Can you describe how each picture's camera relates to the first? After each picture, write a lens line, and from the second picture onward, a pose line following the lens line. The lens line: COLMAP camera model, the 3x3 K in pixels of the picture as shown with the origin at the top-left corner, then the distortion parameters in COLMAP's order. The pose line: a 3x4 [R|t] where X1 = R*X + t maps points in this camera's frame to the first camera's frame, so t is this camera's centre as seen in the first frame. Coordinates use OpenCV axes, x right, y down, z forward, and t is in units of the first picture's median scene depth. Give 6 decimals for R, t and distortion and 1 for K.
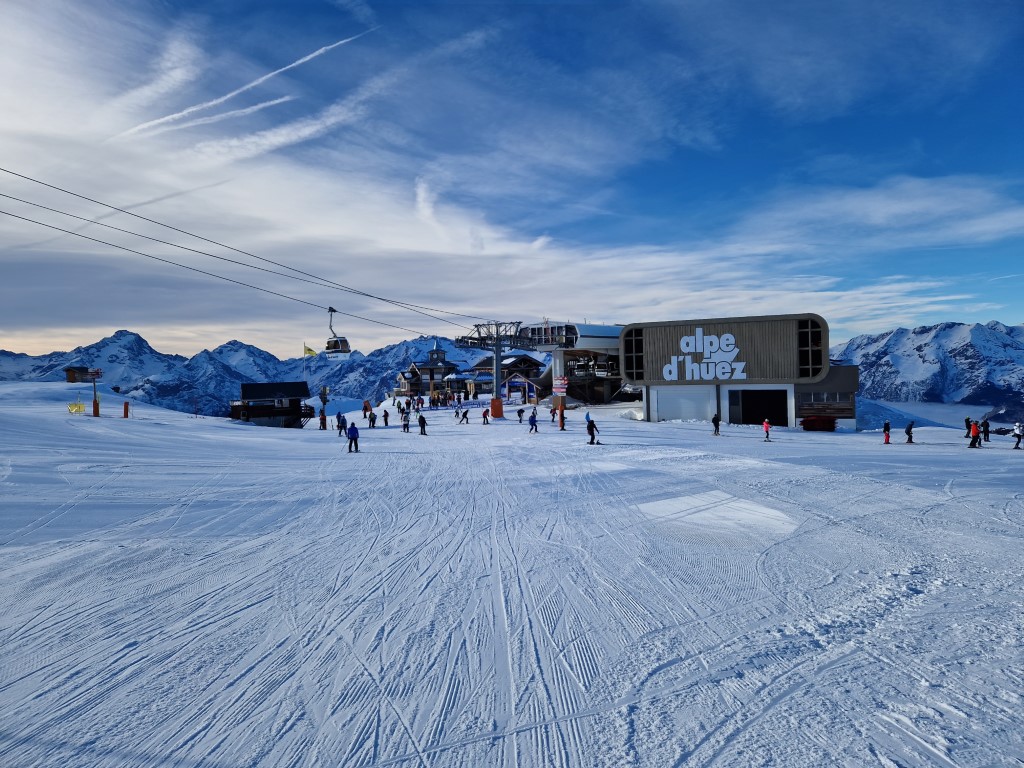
lens RADIAL K [[642.3, 0, 512.0], [0, 642.3, 384.0], [0, 0, 1]] dist [0.099655, -0.076162]
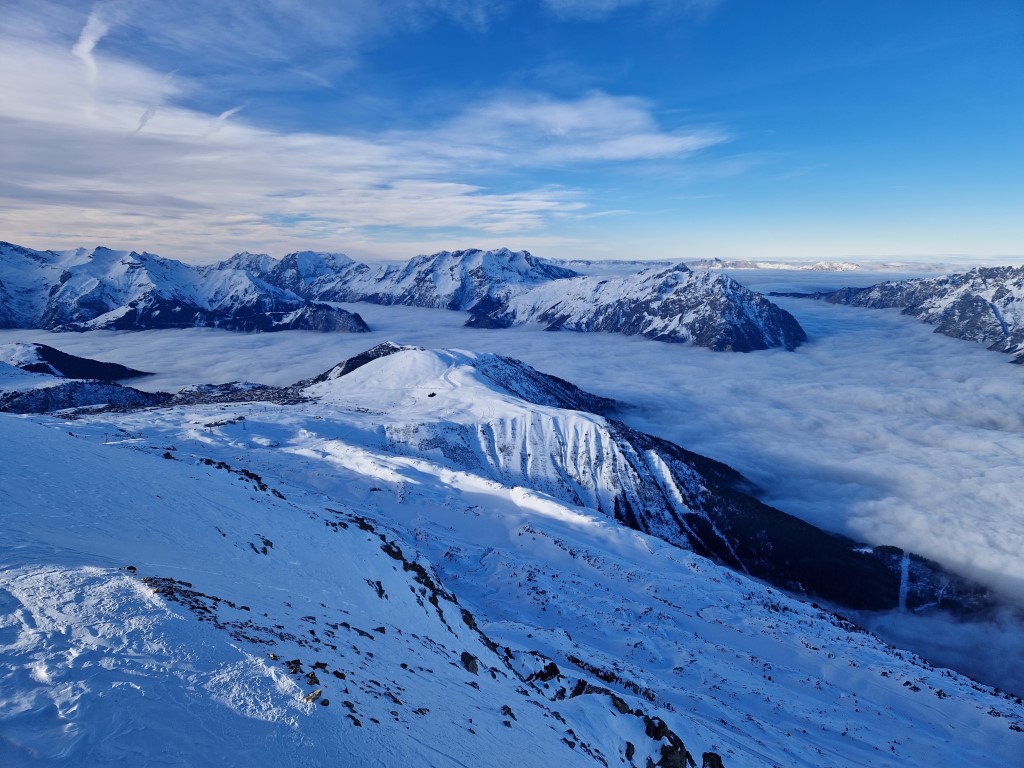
lens RADIAL K [[669.7, 0, 513.9], [0, 669.7, 380.4], [0, 0, 1]] dist [0.070186, -0.056839]
pose [[0.874175, -0.066573, 0.481026, 0.057894], [-0.009639, 0.987985, 0.154252, -0.041704], [-0.485516, -0.139480, 0.863030, -0.269333]]
